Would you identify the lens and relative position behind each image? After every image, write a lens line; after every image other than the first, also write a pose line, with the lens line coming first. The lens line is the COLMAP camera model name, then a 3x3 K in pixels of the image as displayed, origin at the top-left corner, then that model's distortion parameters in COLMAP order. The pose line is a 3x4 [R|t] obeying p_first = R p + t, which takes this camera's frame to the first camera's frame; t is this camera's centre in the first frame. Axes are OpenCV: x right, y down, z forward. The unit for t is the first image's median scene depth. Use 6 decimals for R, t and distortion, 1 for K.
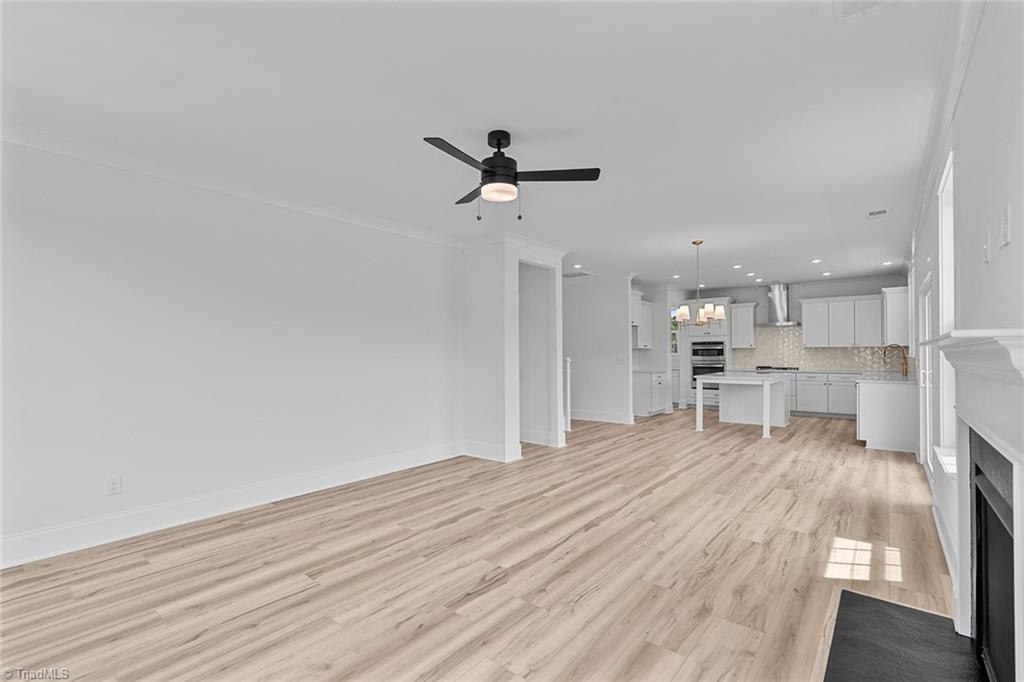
lens RADIAL K [[456.6, 0, 511.6], [0, 456.6, 345.5], [0, 0, 1]] dist [0.001605, 0.000183]
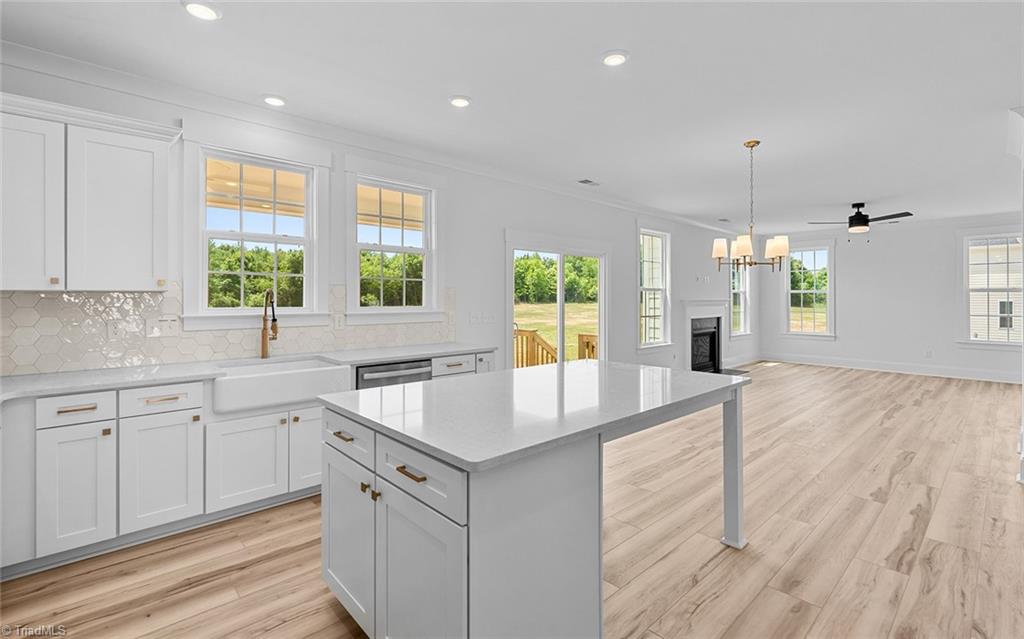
lens RADIAL K [[455.9, 0, 512.5], [0, 455.9, 299.6], [0, 0, 1]] dist [0.000413, -0.000146]
pose [[-0.990018, 0.004763, 0.140861, 0.594211], [0.002377, 0.999851, -0.017105, 0.016572], [-0.140921, -0.016600, -0.989882, 1.538260]]
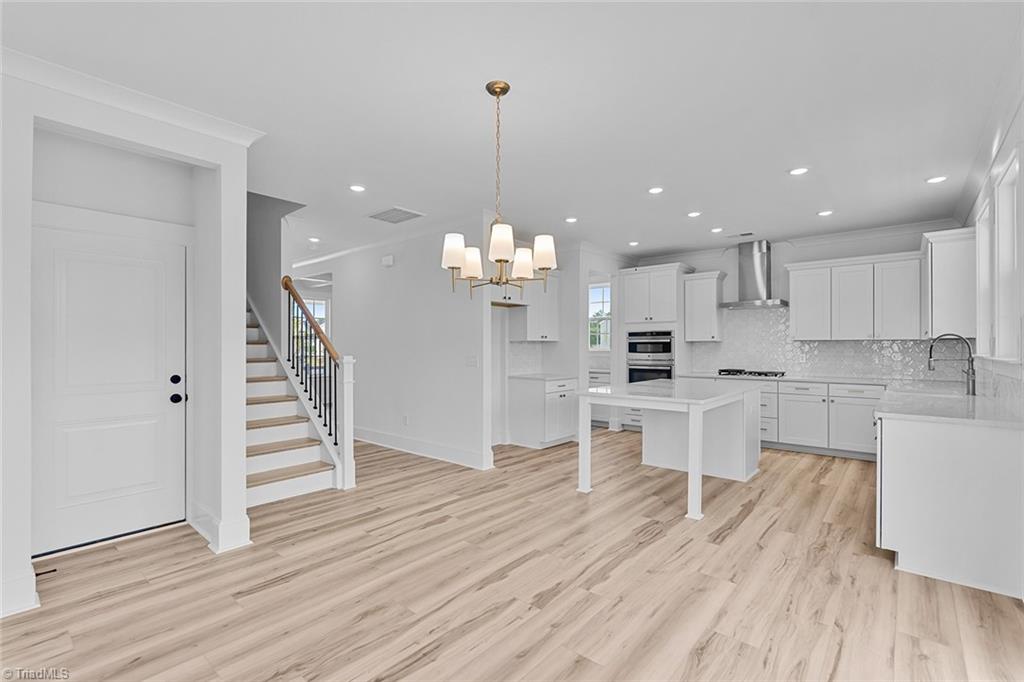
lens RADIAL K [[458.6, 0, 517.6], [0, 458.6, 341.1], [0, 0, 1]] dist [0.001484, 0.000718]
pose [[0.999806, 0.004460, -0.019201, 0.387422], [-0.004384, 0.999982, 0.003983, 0.006372], [0.019218, -0.003898, 0.999808, 0.511265]]
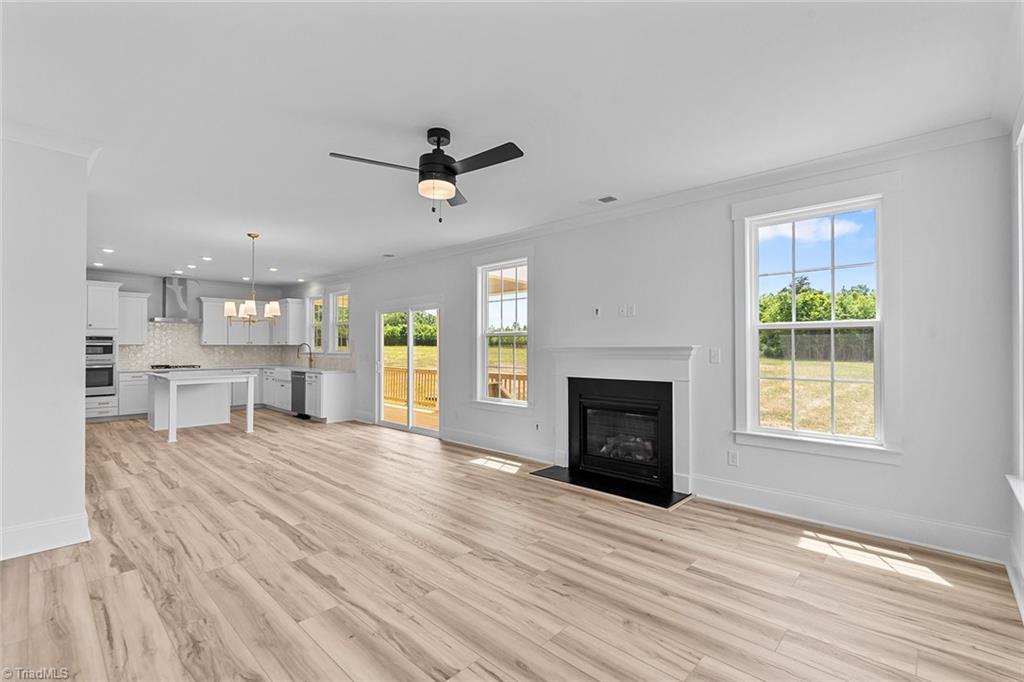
lens RADIAL K [[456.6, 0, 511.6], [0, 456.6, 345.5], [0, 0, 1]] dist [0.001605, 0.000183]
pose [[0.073178, 0.011147, 0.997257, -0.451483], [-0.017685, 0.999795, -0.009877, 0.004445], [-0.997162, -0.016914, 0.073360, 0.346176]]
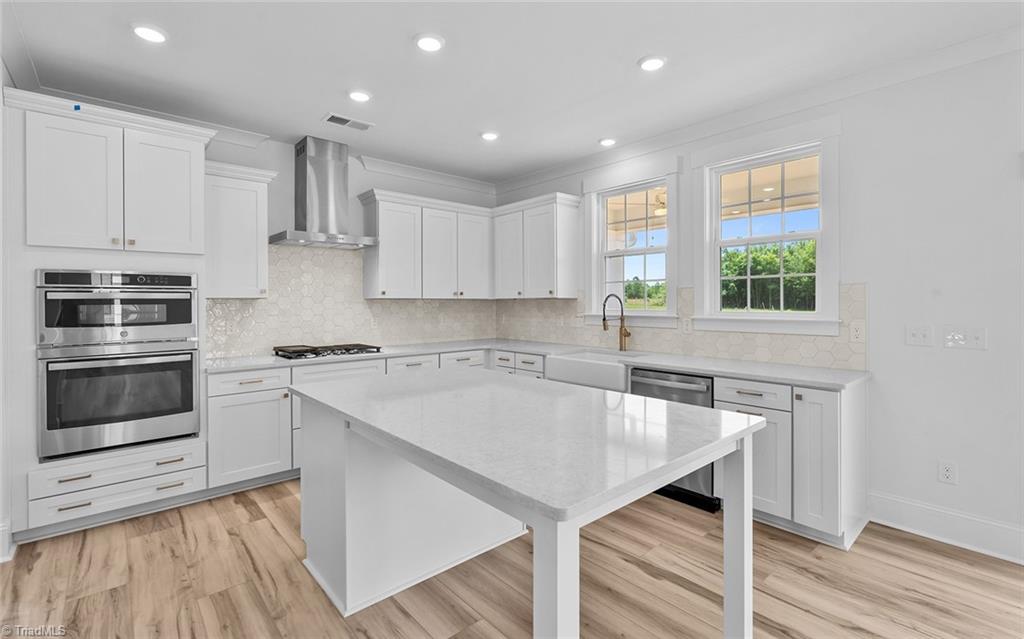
lens RADIAL K [[455.9, 0, 512.5], [0, 455.9, 299.6], [0, 0, 1]] dist [0.000413, -0.000146]
pose [[0.150554, 0.011414, 0.988536, 0.304920], [-0.013986, 0.999858, -0.009415, 0.010633], [-0.988503, -0.012408, 0.150692, 1.130907]]
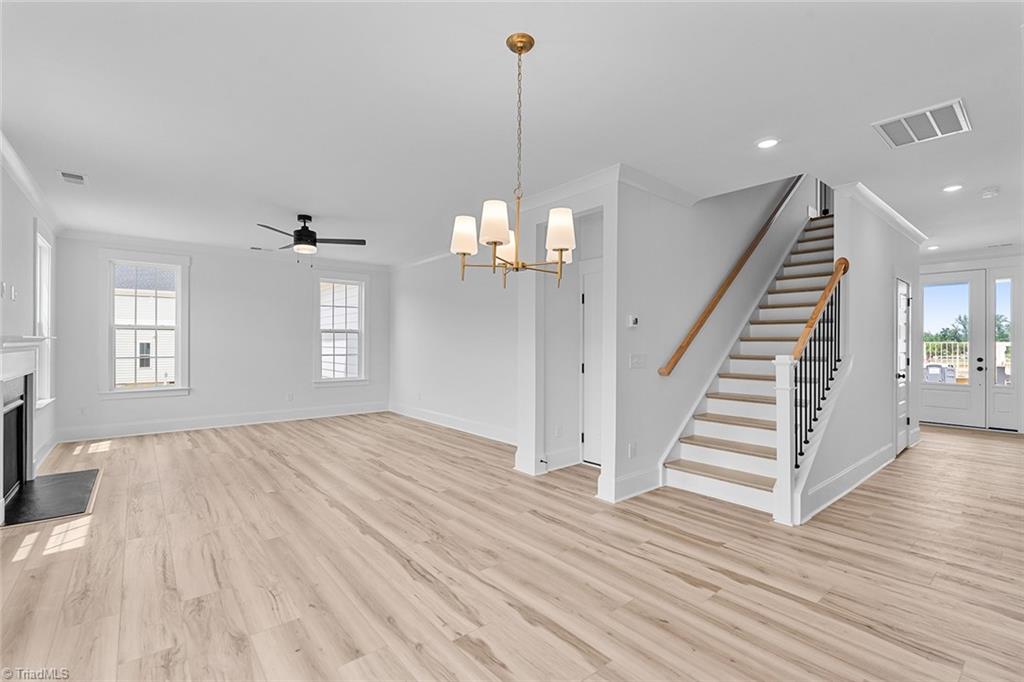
lens RADIAL K [[458.6, 0, 517.6], [0, 458.6, 341.1], [0, 0, 1]] dist [0.001484, 0.000718]
pose [[-0.188155, 0.000258, -0.982139, 0.685073], [0.014187, 0.999896, -0.002455, 0.012665], [0.982037, -0.014396, -0.188139, 0.952285]]
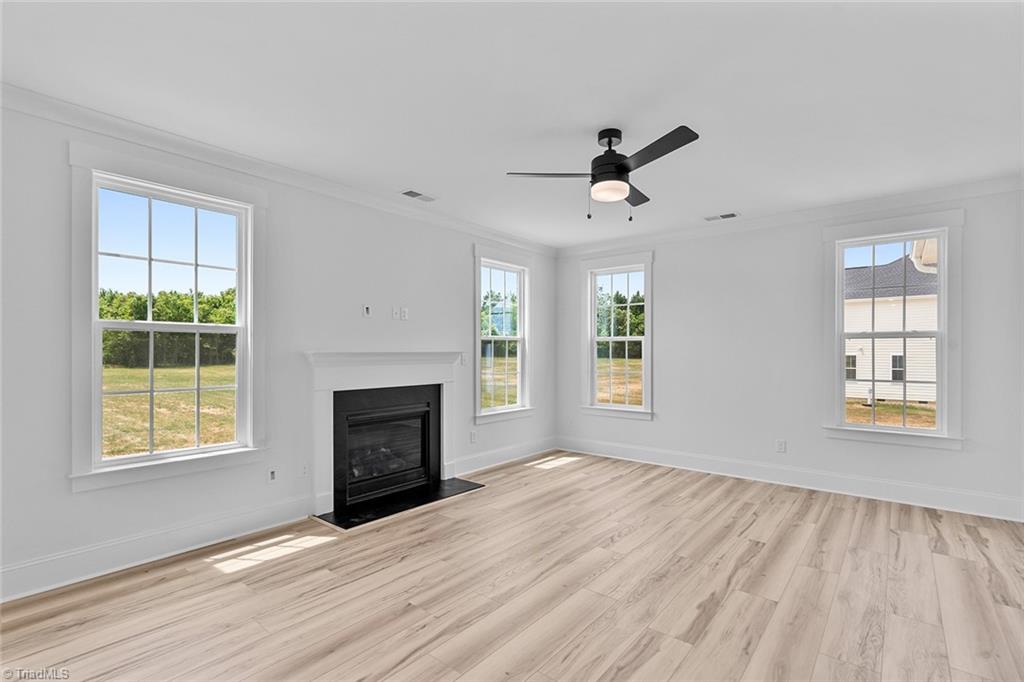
lens RADIAL K [[477.3, 0, 522.1], [0, 477.3, 354.8], [0, 0, 1]] dist [0.003798, 0.000663]
pose [[-0.999853, 0.003218, -0.016854, 0.079671], [0.003437, 0.999909, -0.013012, 0.010949], [0.016810, -0.013068, -0.999773, 0.903246]]
